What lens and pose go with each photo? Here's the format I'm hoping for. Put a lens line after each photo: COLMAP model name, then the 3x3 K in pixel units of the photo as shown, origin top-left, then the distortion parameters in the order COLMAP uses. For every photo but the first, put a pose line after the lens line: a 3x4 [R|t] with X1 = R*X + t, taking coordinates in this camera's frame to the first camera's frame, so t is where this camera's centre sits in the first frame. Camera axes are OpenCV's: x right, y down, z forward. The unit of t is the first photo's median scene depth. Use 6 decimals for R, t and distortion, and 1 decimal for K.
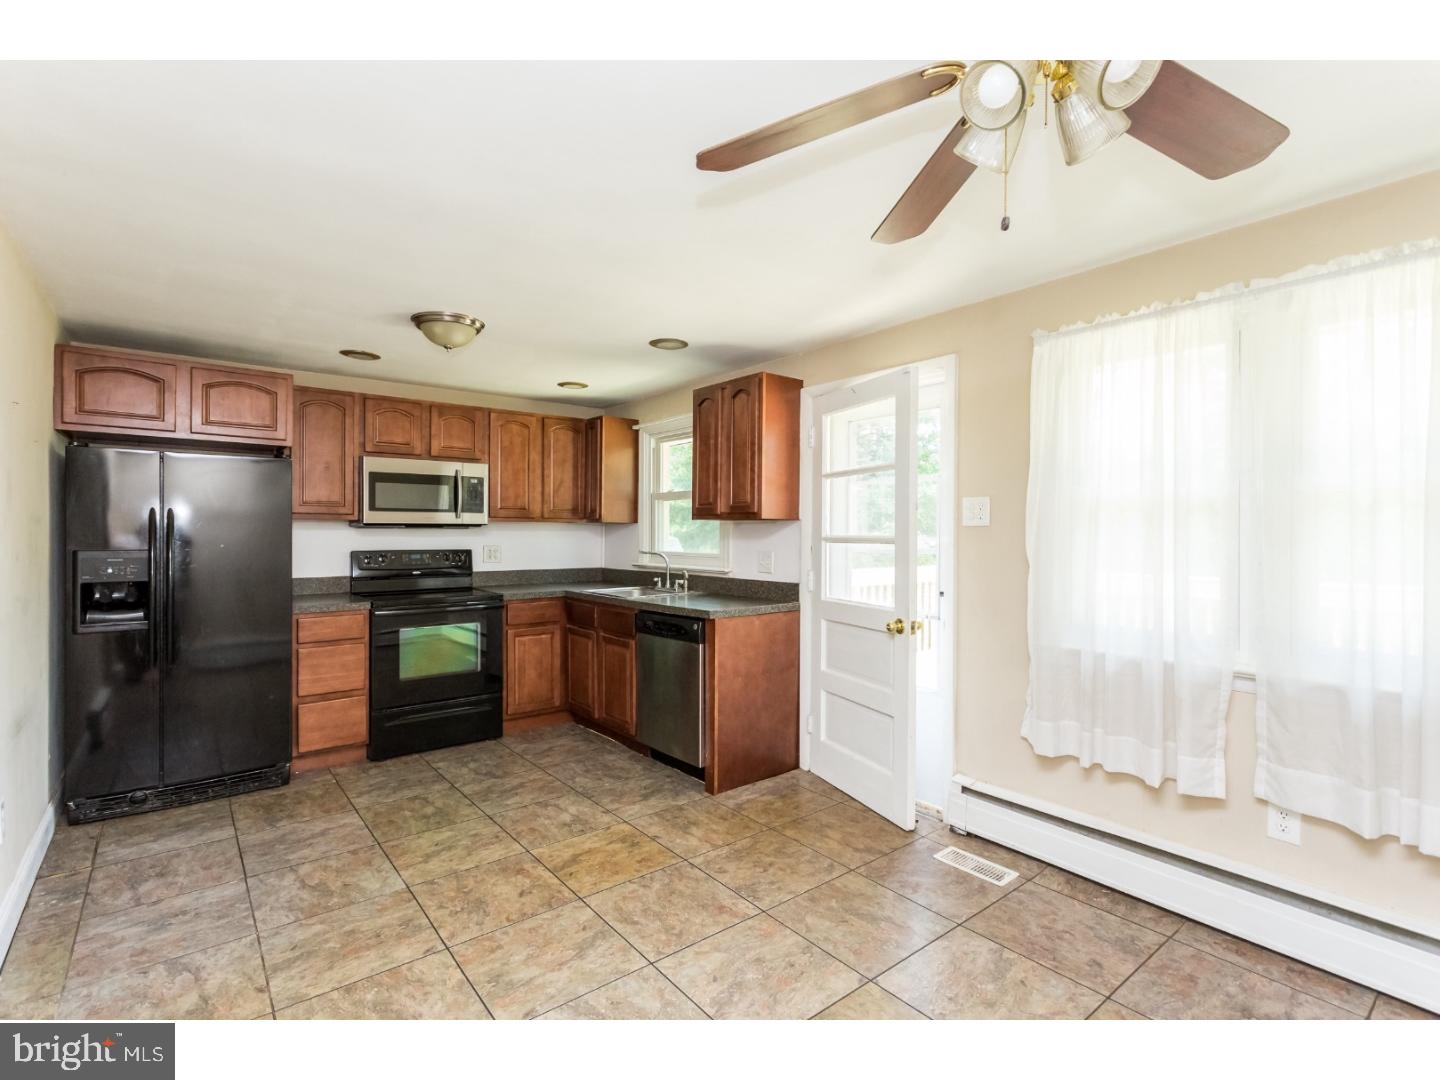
lens RADIAL K [[687.3, 0, 706.5], [0, 687.3, 534.1], [0, 0, 1]] dist [0.000277, 0.001539]
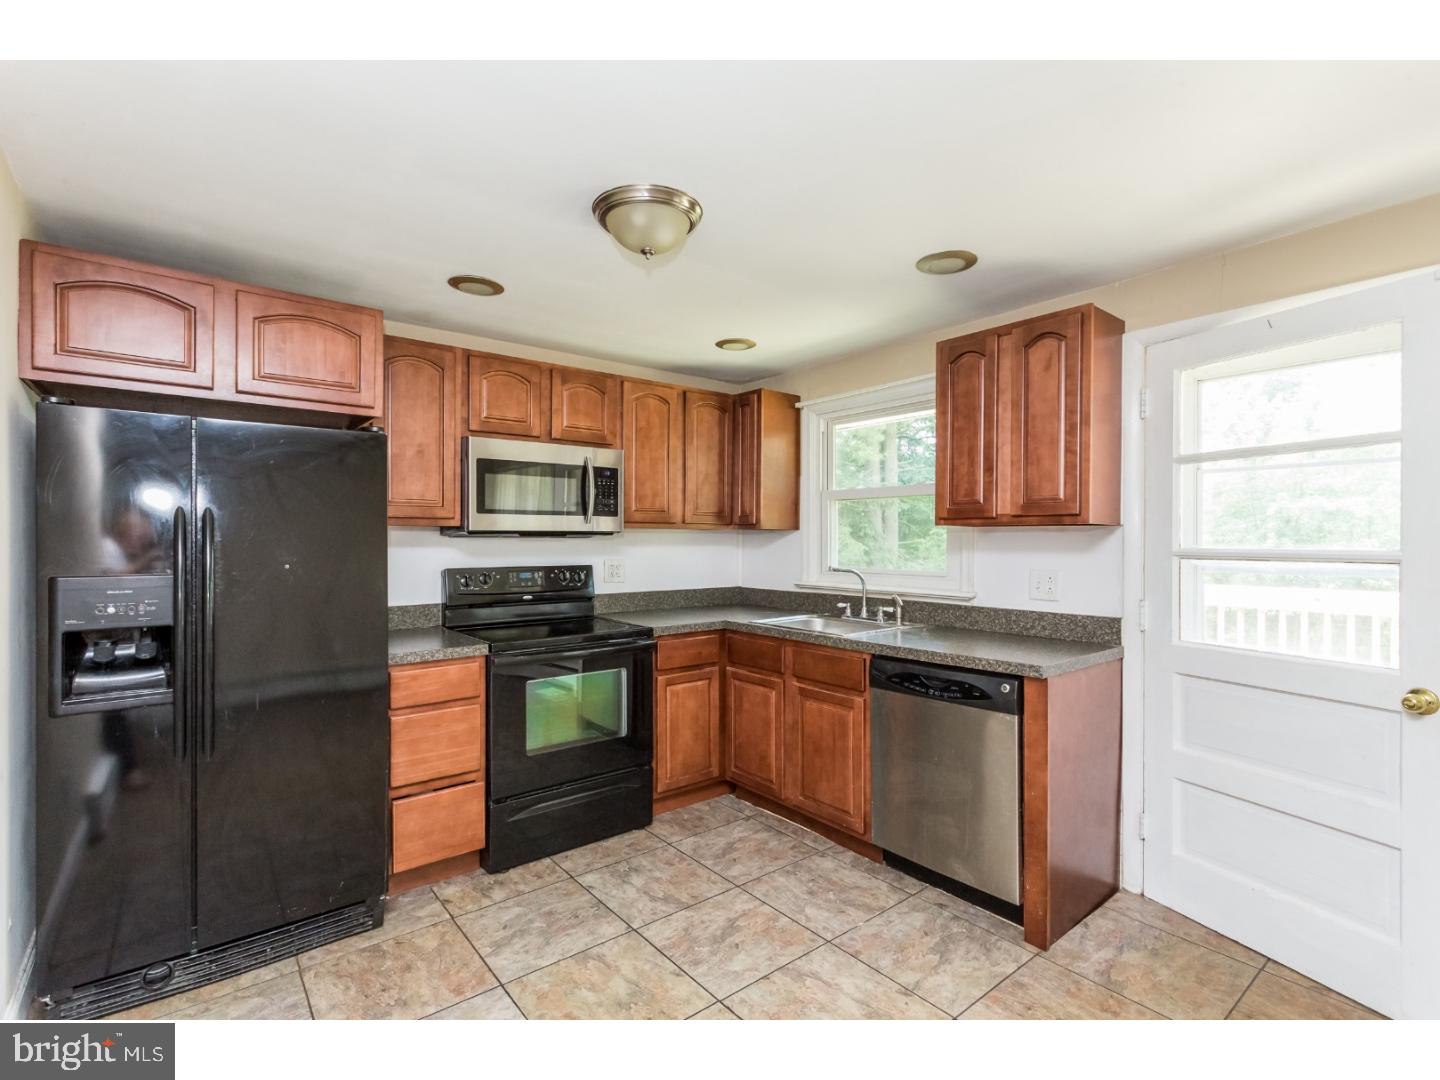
lens RADIAL K [[687.3, 0, 711.0], [0, 687.3, 541.6], [0, 0, 1]] dist [0.000277, 0.001539]
pose [[0.999999, -0.001066, 0.000139, -0.311750], [0.001066, 0.999996, 0.002542, -0.007578], [-0.000142, -0.002542, 0.999997, 0.362749]]
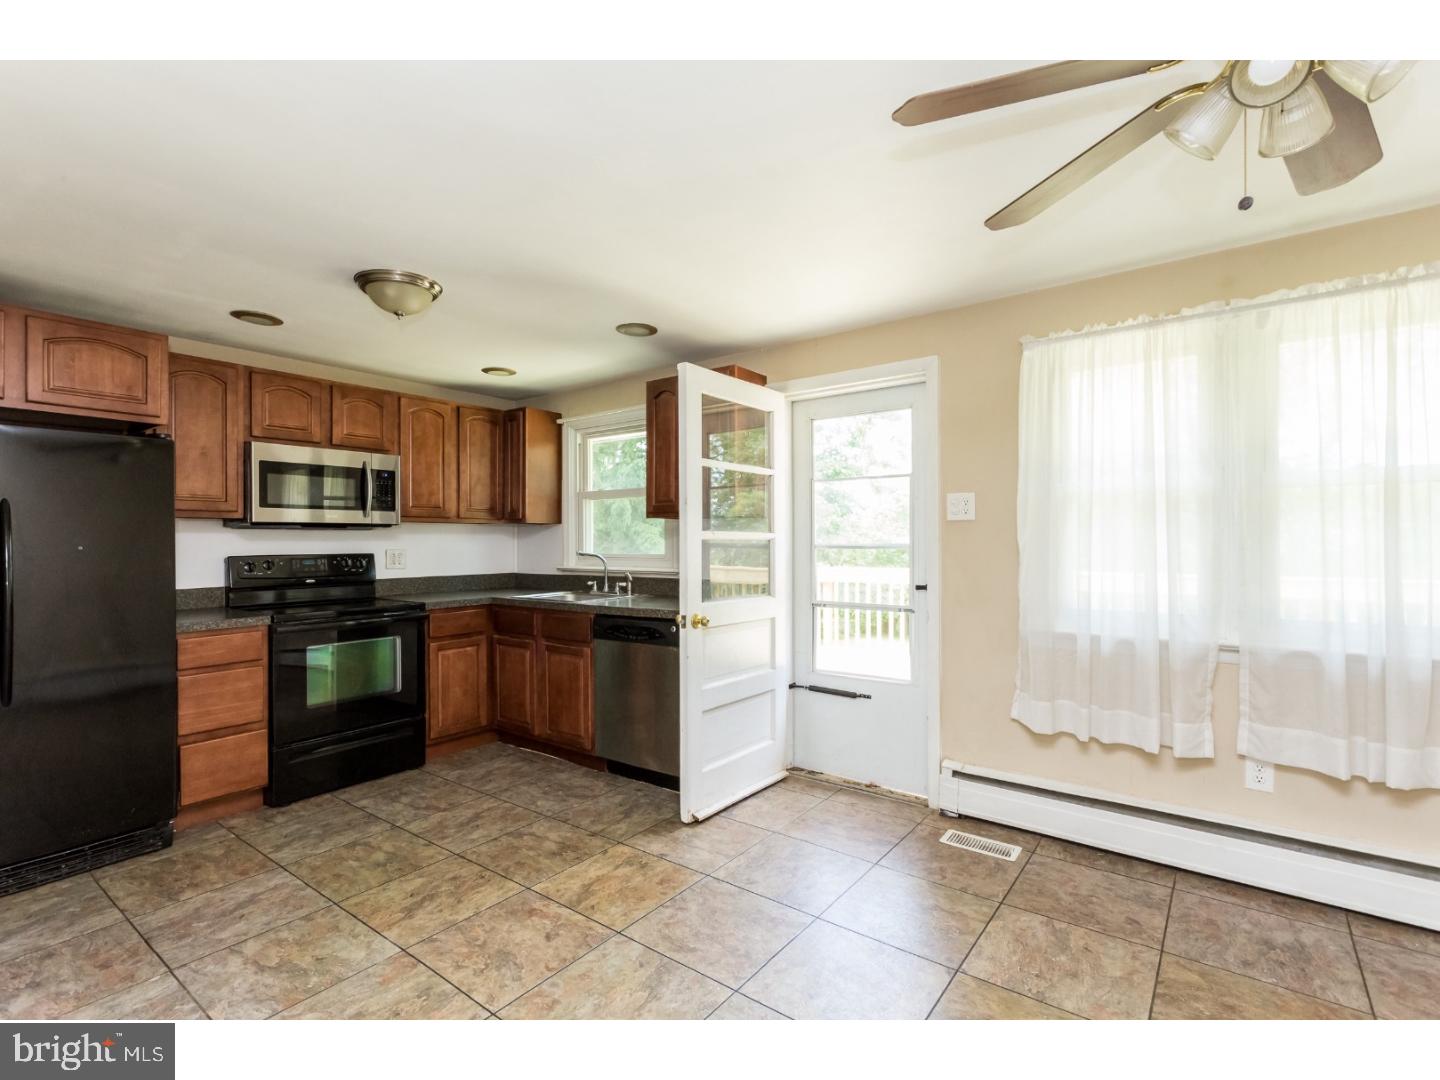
lens RADIAL K [[687.3, 0, 713.4], [0, 687.3, 541.0], [0, 0, 1]] dist [0.000277, 0.001539]
pose [[0.968980, -0.007619, 0.247023, -0.205526], [0.007983, 0.999968, -0.000471, 0.014861], [-0.247012, 0.002429, 0.969009, 0.071854]]
